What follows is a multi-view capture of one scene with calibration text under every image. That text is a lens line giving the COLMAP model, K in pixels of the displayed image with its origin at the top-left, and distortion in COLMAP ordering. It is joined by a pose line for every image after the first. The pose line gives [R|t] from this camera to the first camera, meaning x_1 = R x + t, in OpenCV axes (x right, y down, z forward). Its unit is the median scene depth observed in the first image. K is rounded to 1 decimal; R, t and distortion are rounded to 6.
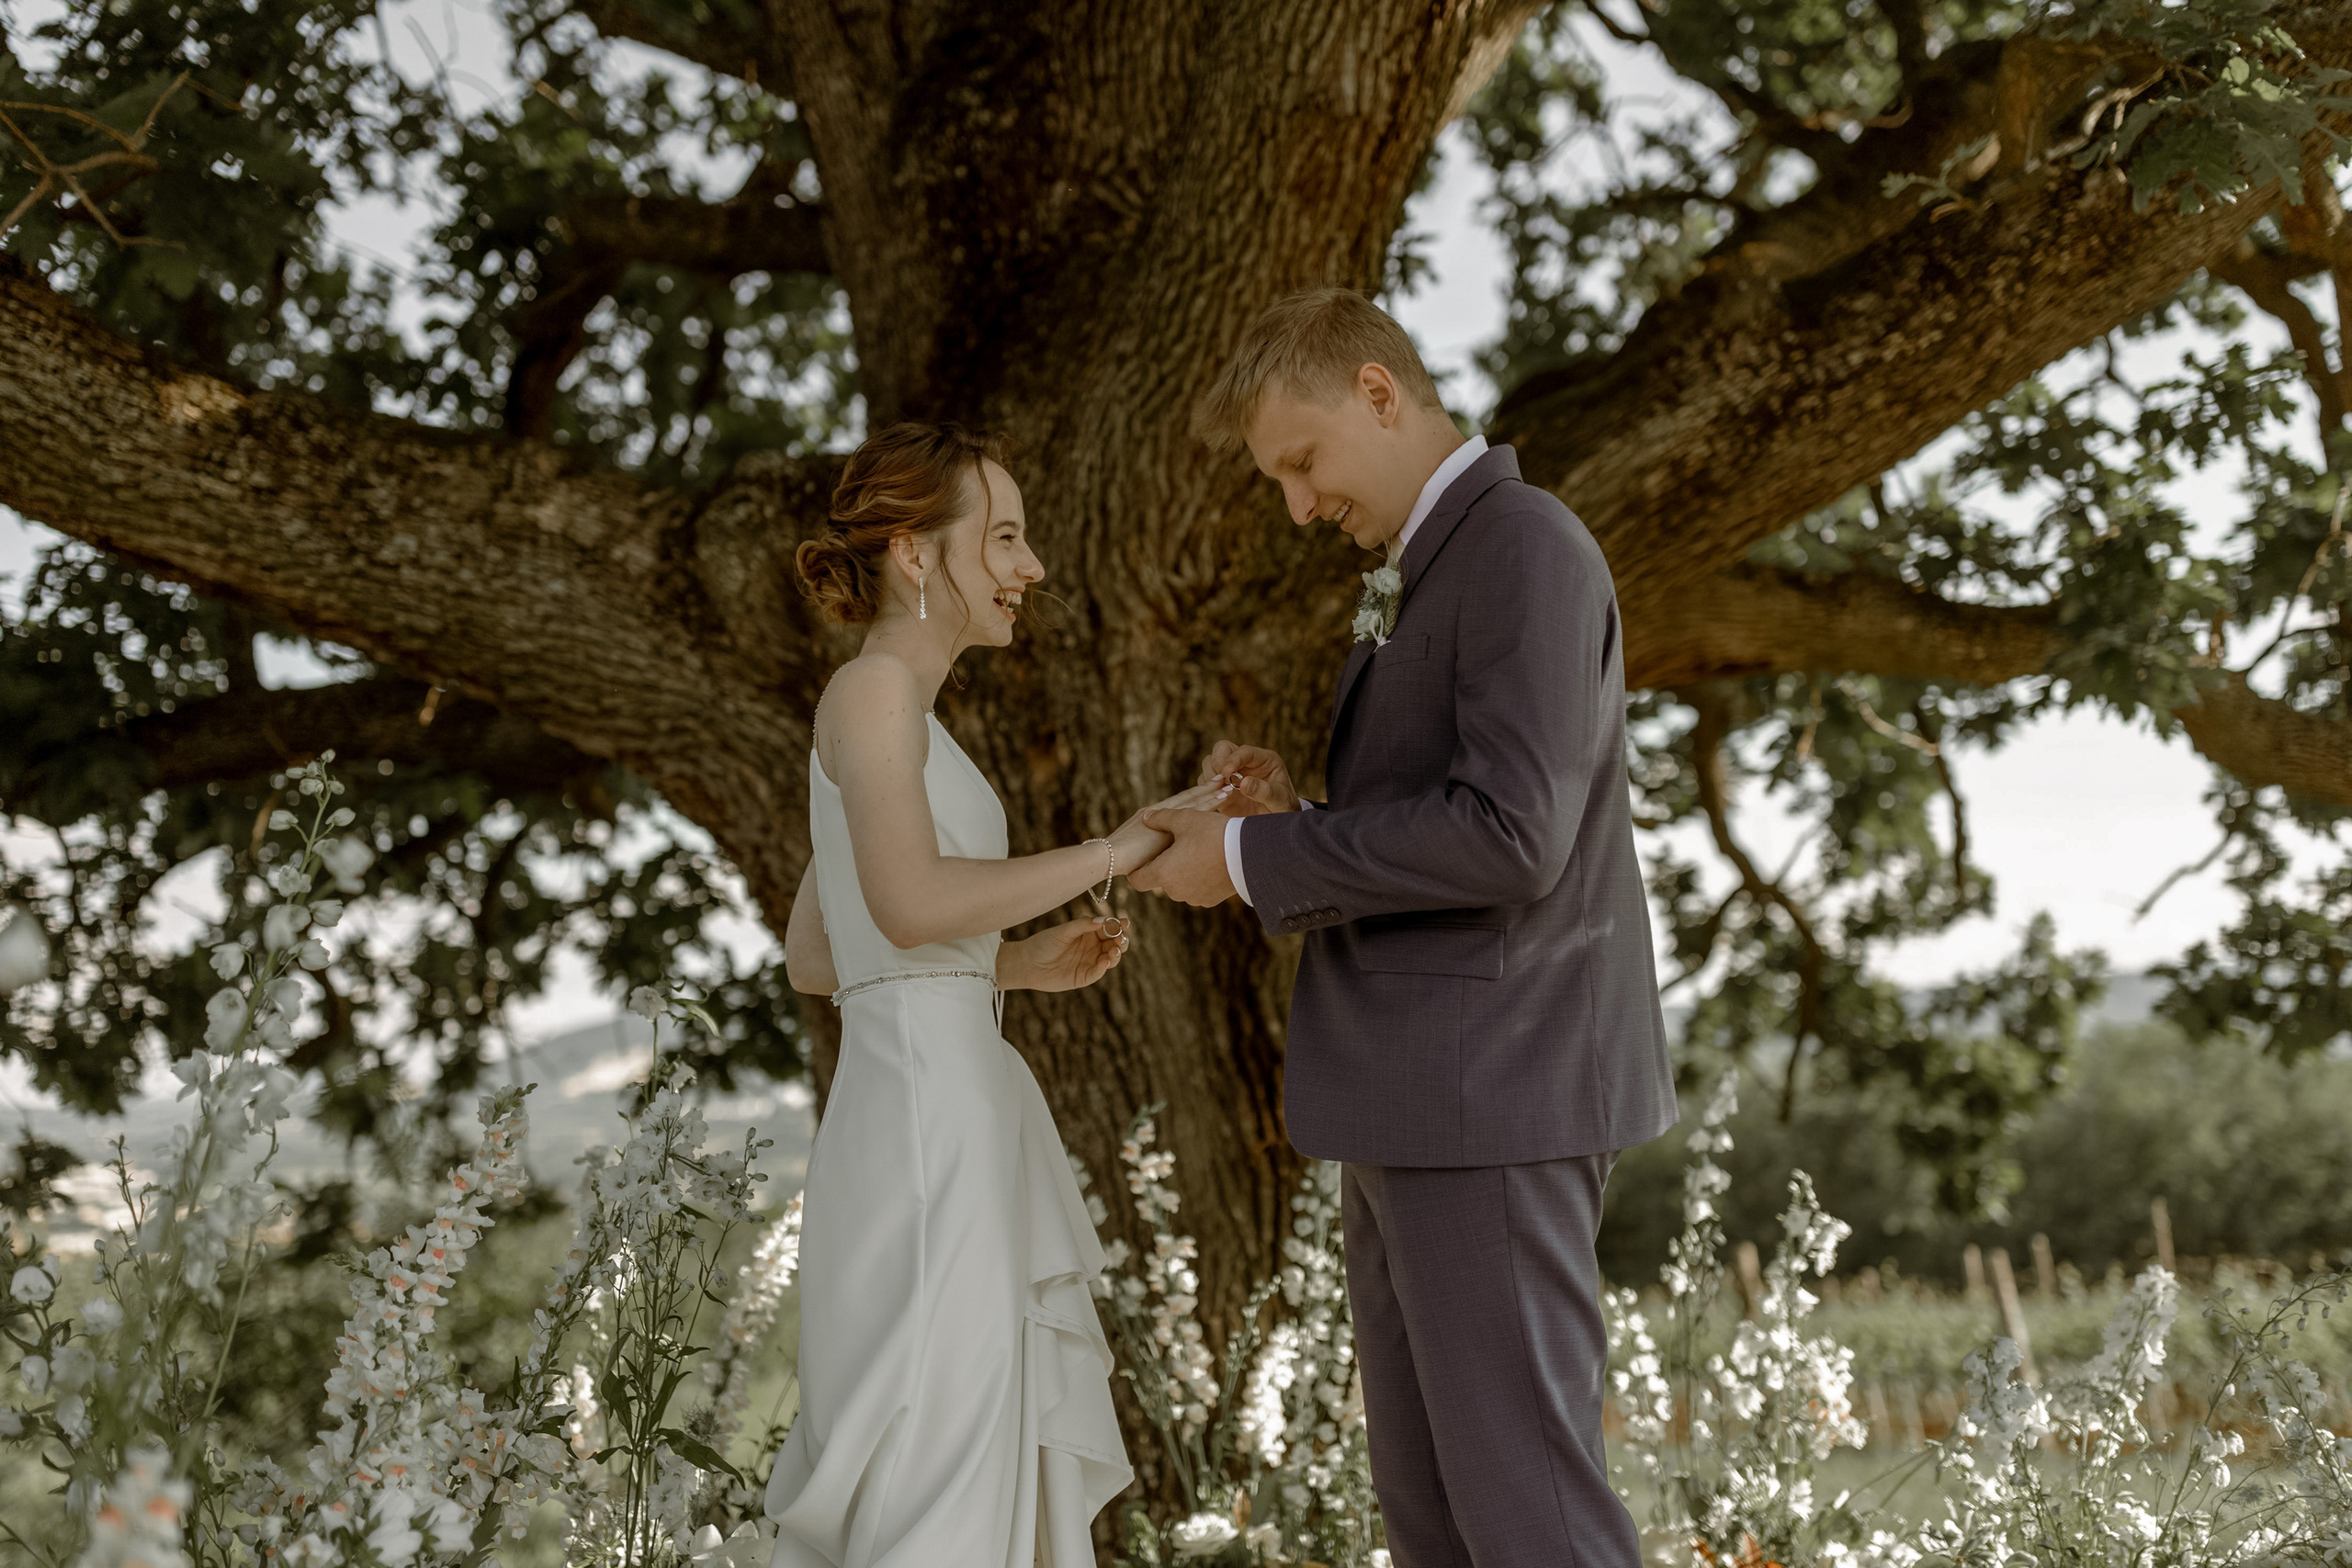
lens RADIAL K [[2241.8, 0, 1185.6], [0, 2241.8, 774.7], [0, 0, 1]] dist [0.006447, 0.002747]
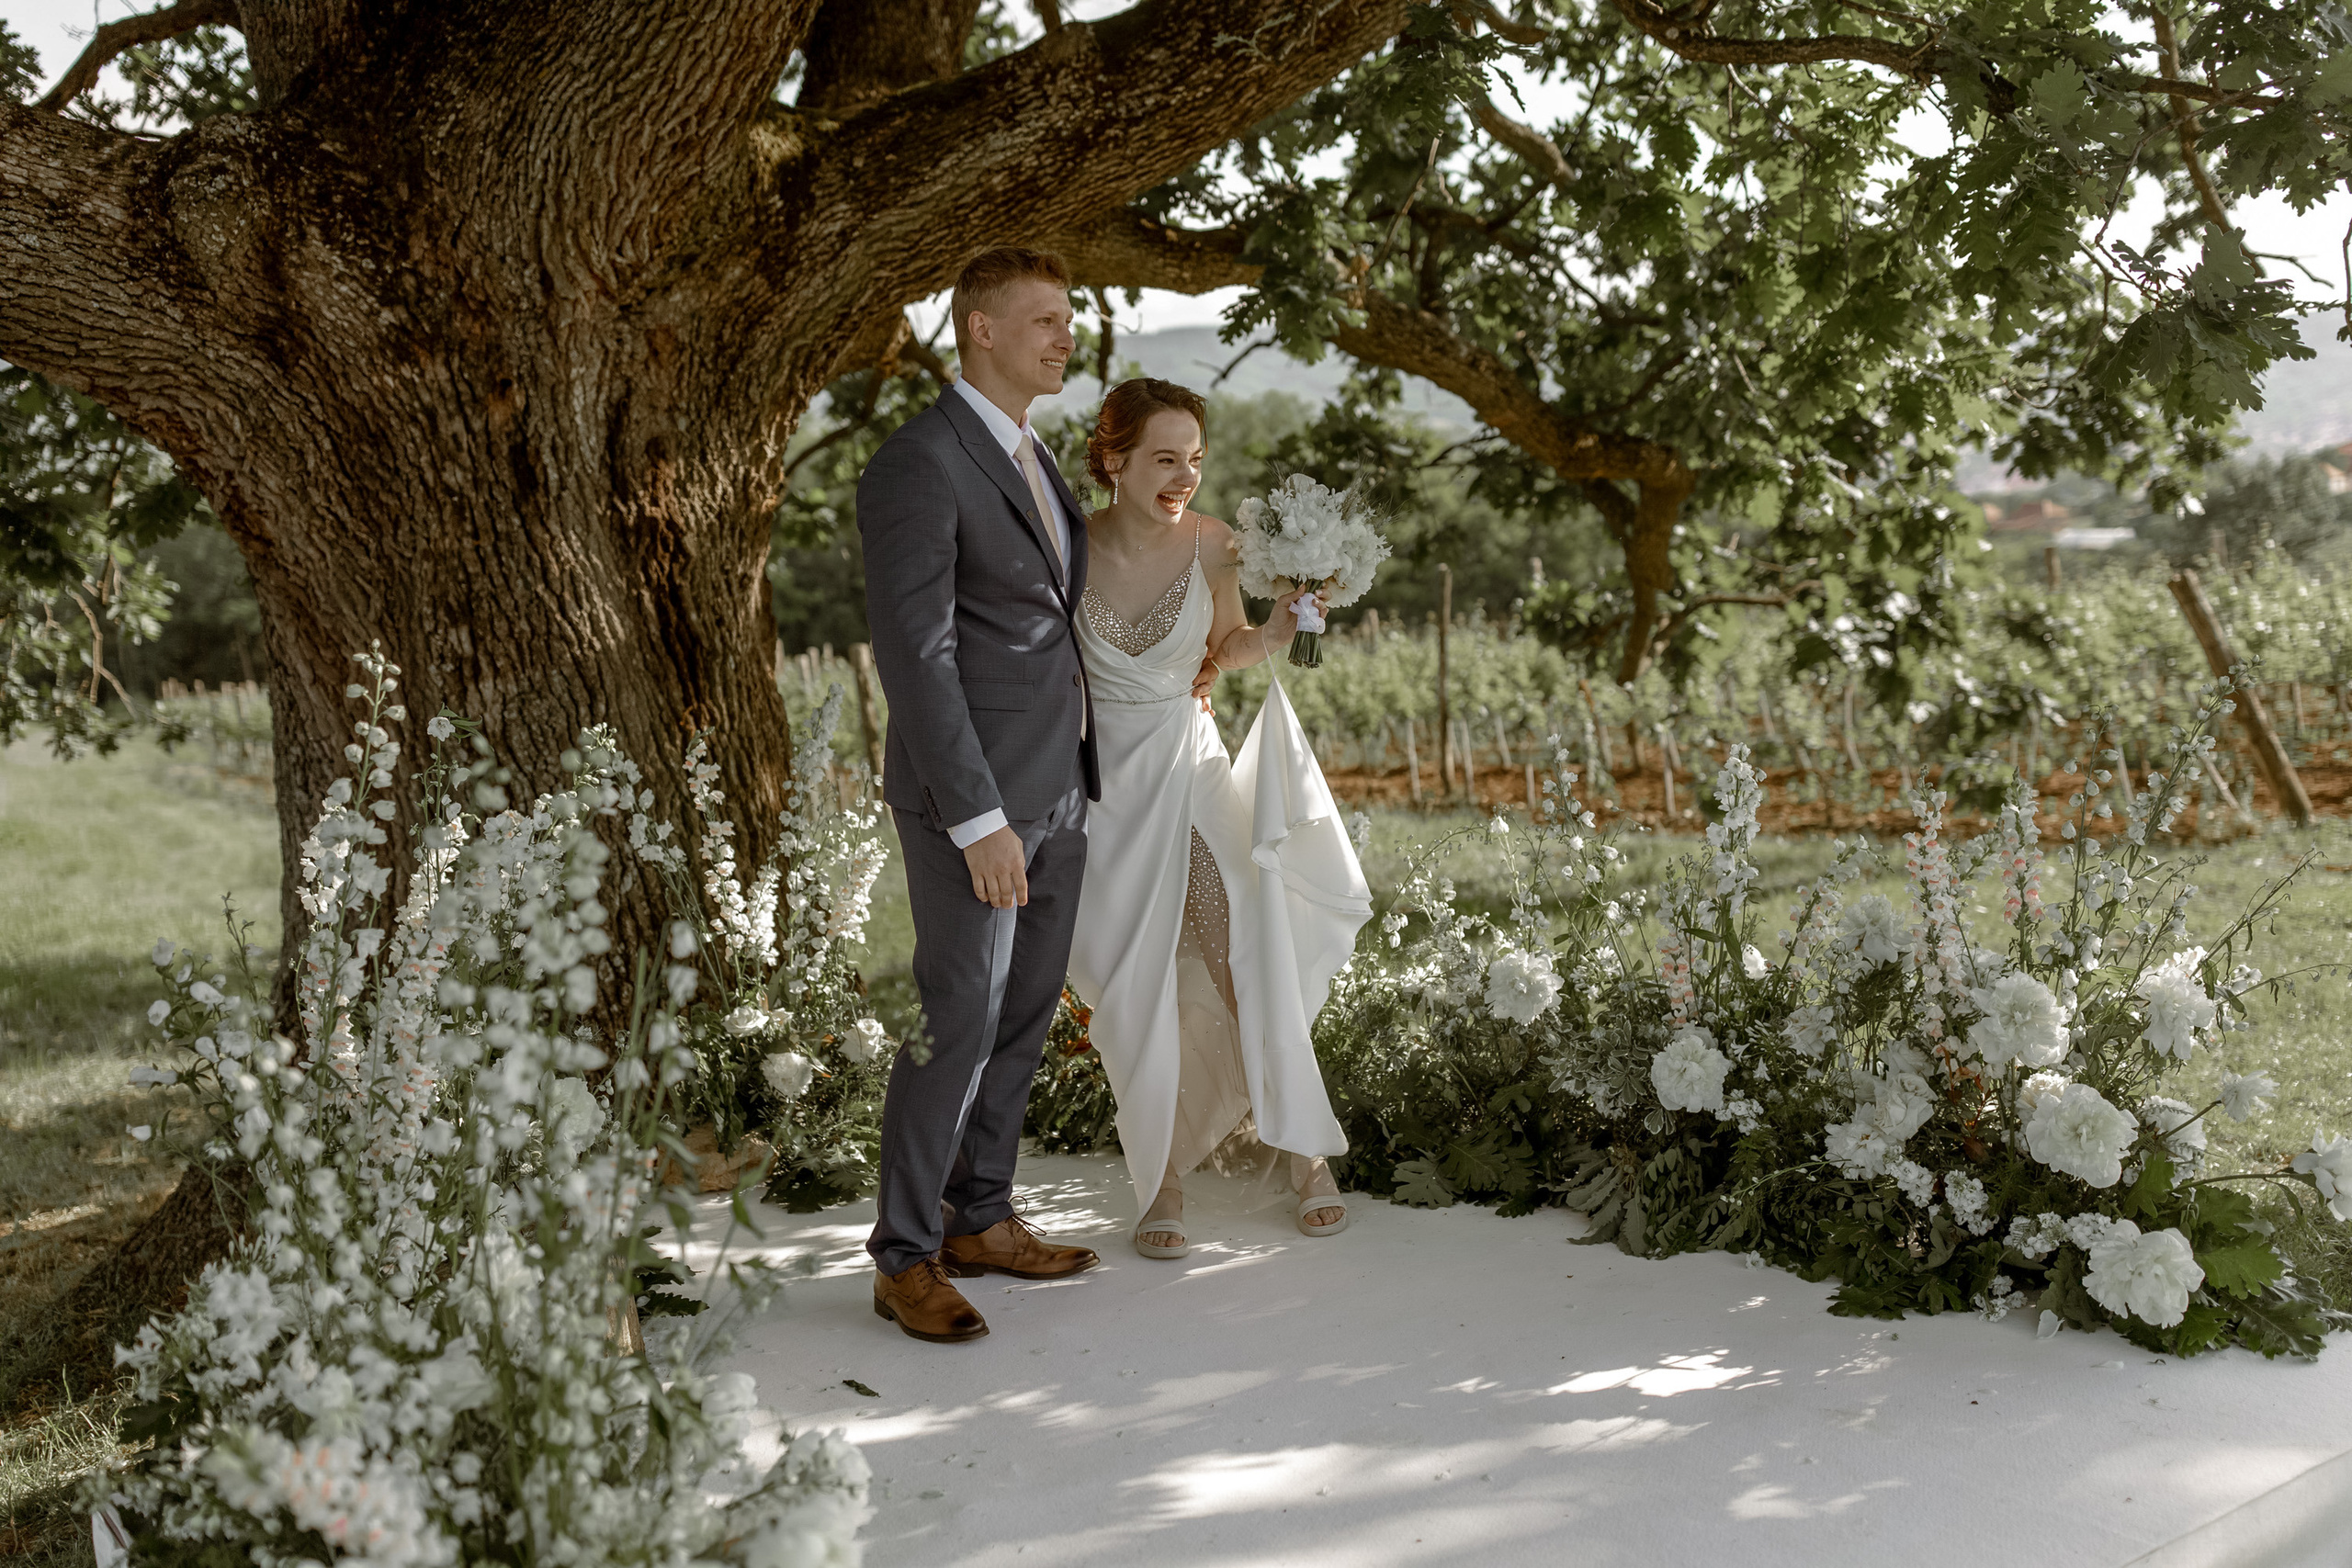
lens RADIAL K [[2262.0, 0, 1171.3], [0, 2262.0, 794.2], [0, 0, 1]] dist [0.005365, 0.004590]
pose [[0.918389, -0.060081, 0.391091, -0.219152], [-0.052295, 0.961303, 0.270483, -0.151639], [-0.392208, -0.268860, 0.879709, -0.249739]]
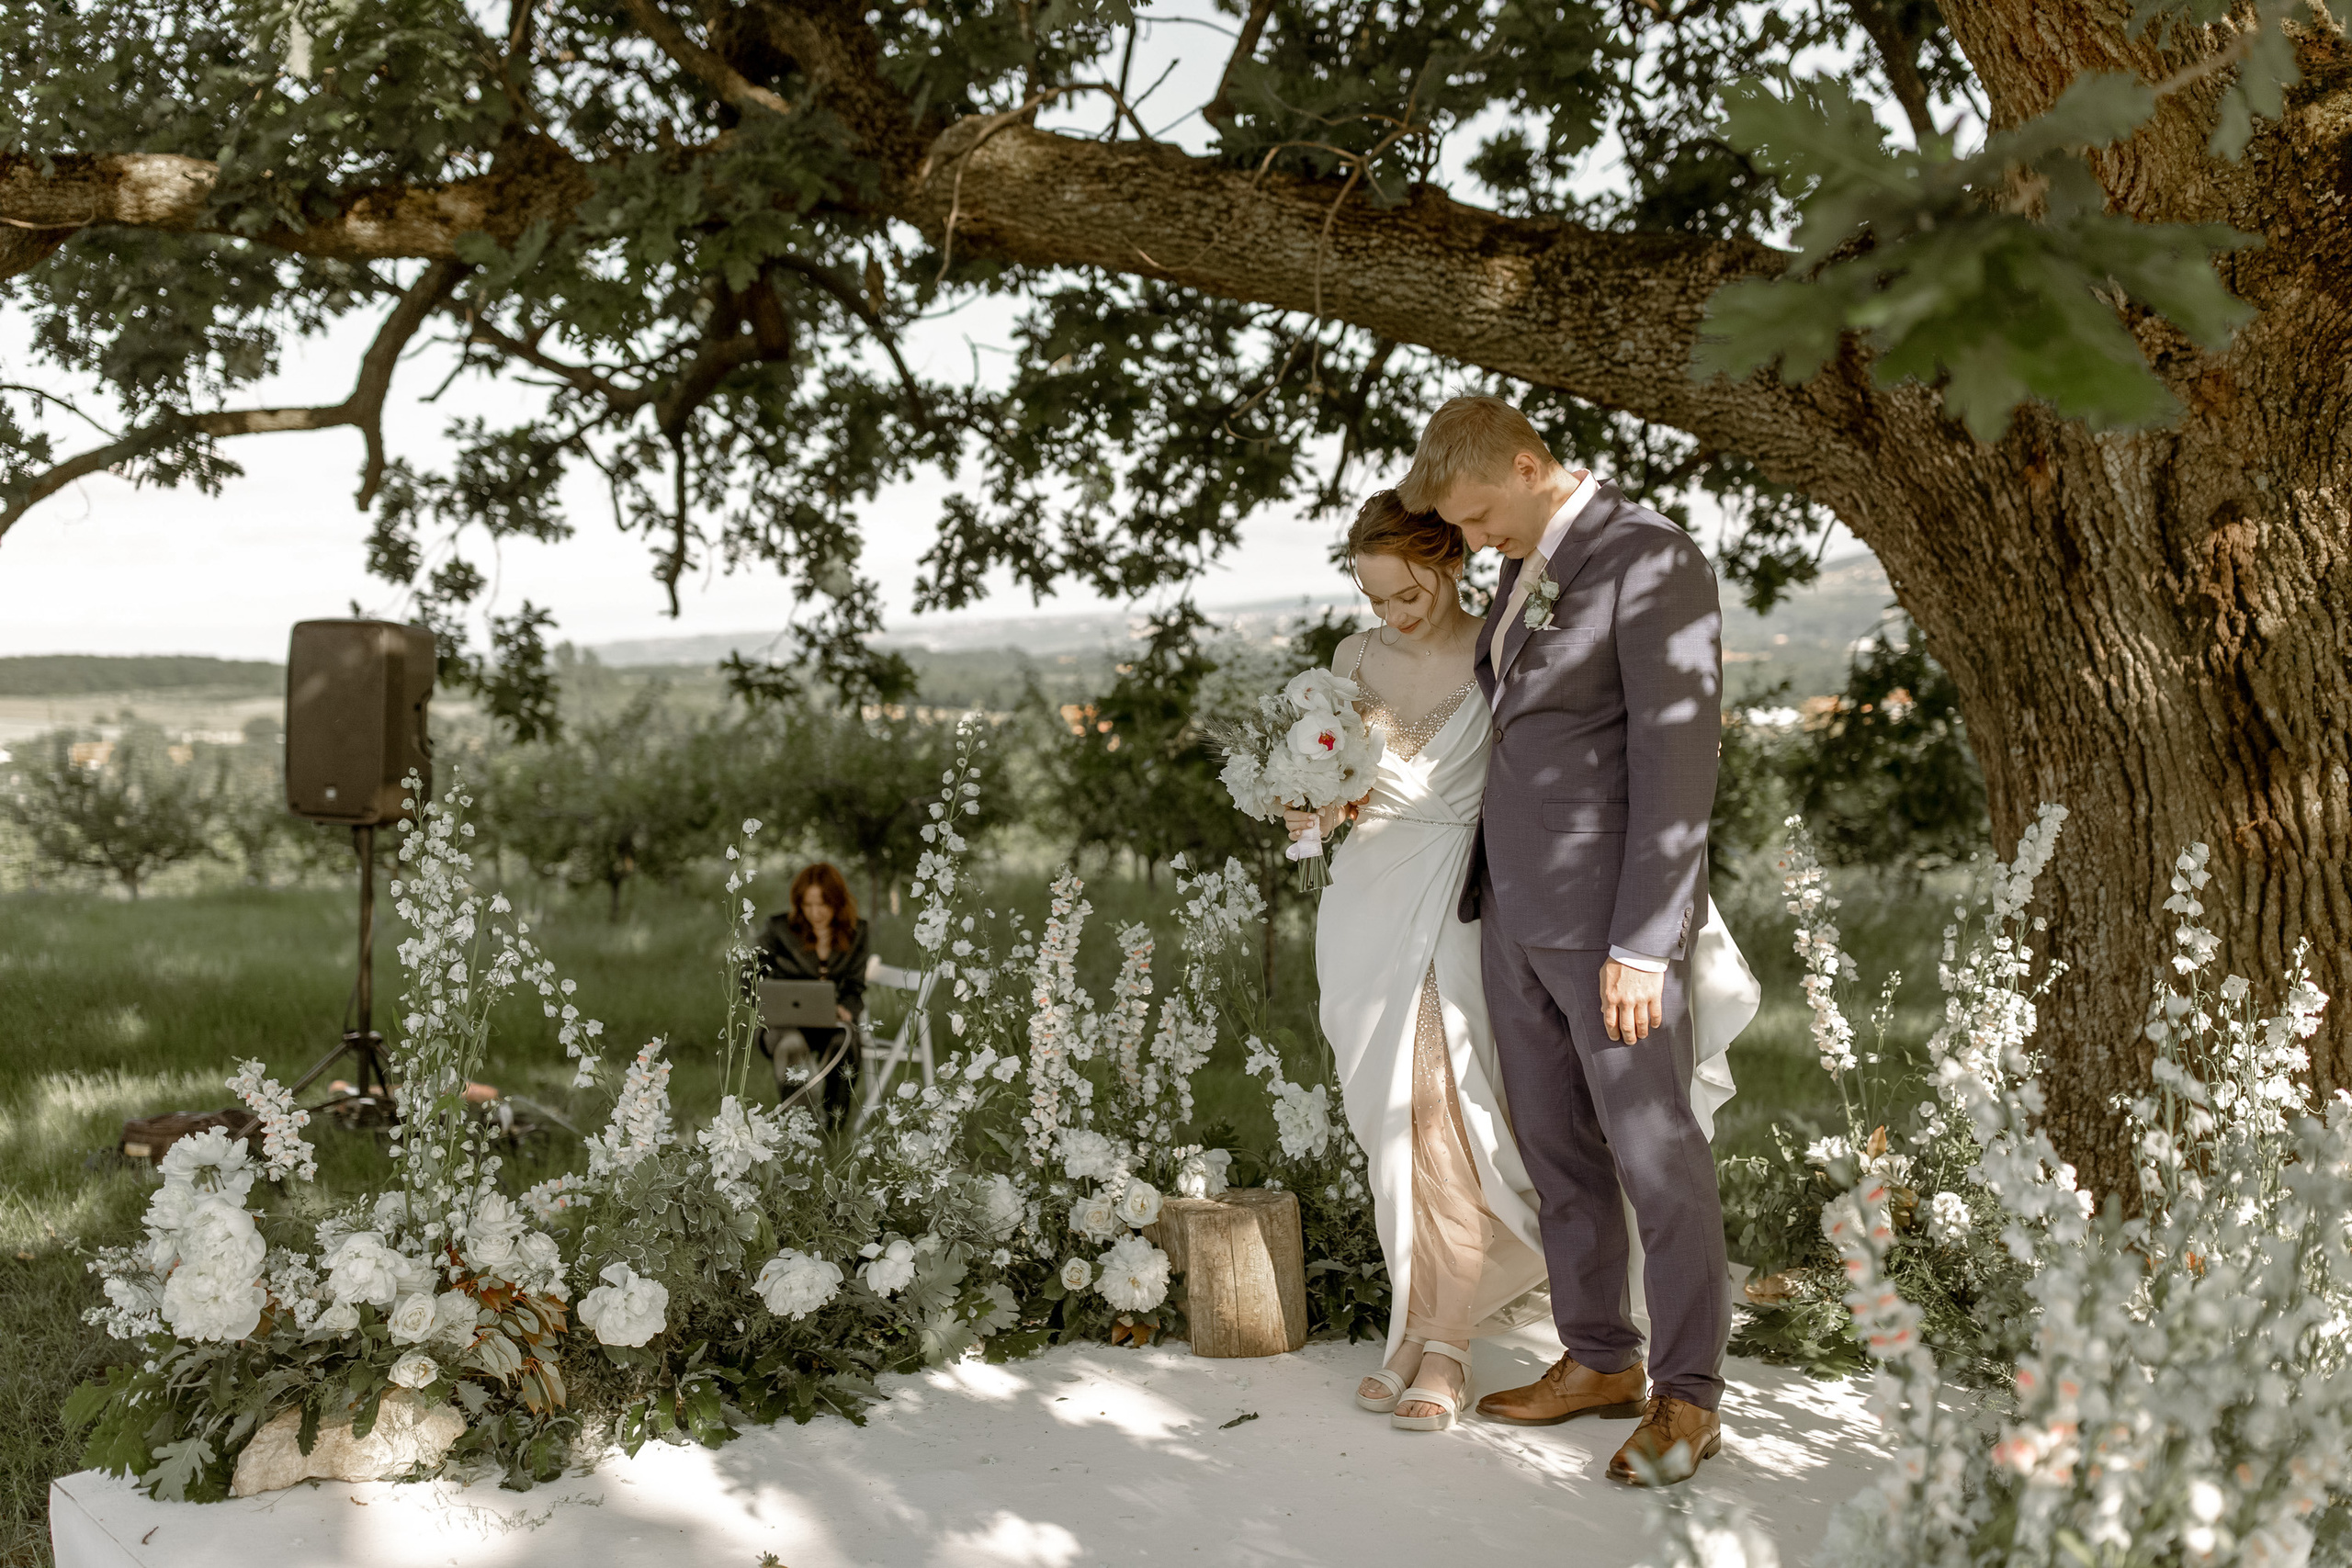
lens RADIAL K [[2305.8, 0, 1133.4], [0, 2305.8, 787.2], [0, 0, 1]] dist [-0.000290, -0.004925]
pose [[0.475317, 0.058220, -0.877886, 0.742204], [0.175183, 0.971566, 0.159282, -0.118995], [0.862198, -0.229500, 0.451602, 0.057165]]
